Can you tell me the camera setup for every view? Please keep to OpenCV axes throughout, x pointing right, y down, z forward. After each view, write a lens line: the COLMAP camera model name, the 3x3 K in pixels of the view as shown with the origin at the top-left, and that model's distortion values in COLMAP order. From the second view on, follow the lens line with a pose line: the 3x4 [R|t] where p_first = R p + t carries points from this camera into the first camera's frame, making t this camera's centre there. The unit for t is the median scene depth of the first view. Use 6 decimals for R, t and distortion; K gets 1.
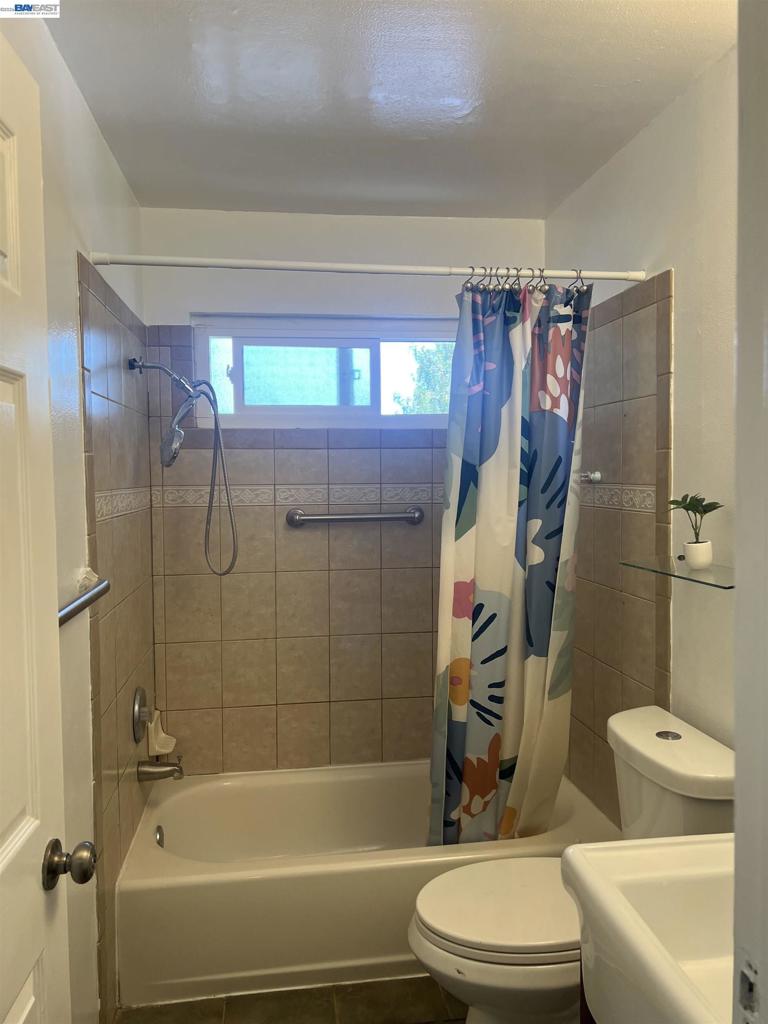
lens RADIAL K [[764.0, 0, 380.8], [0, 764.0, 501.8], [0, 0, 1]] dist [0.064934, -0.076517]
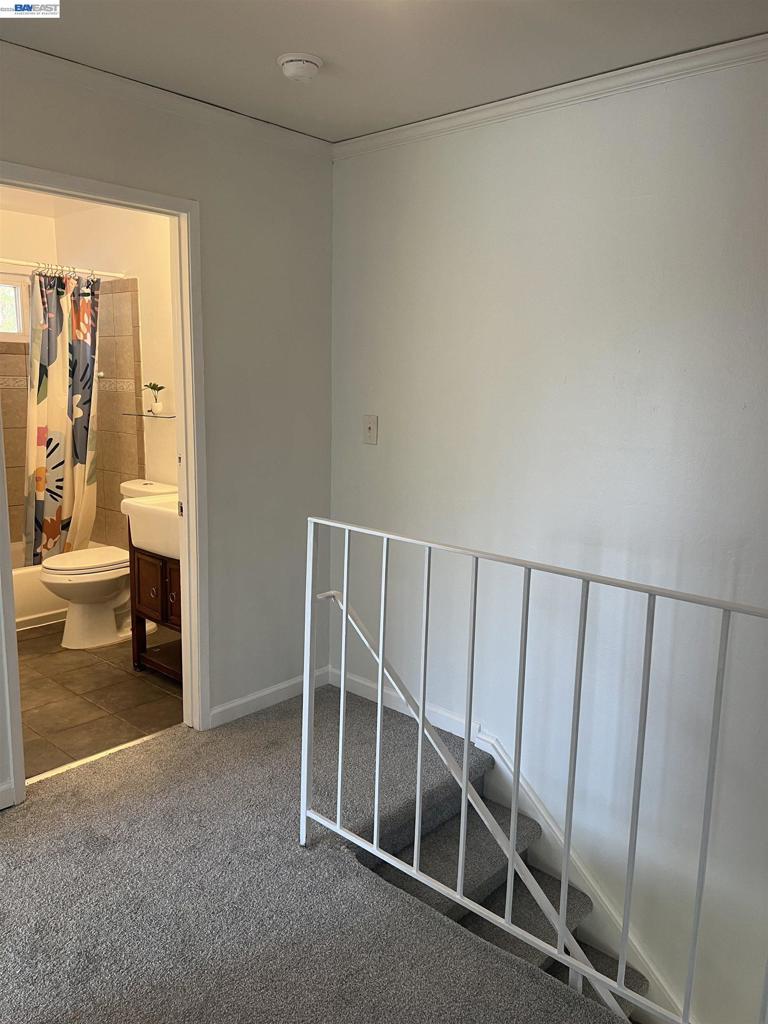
lens RADIAL K [[764.0, 0, 377.9], [0, 764.0, 507.3], [0, 0, 1]] dist [0.064934, -0.076517]
pose [[0.756558, -0.084885, 0.648394, -0.541193], [0.004958, 0.992255, 0.124116, 0.069014], [-0.653908, -0.090687, 0.751119, -1.067926]]
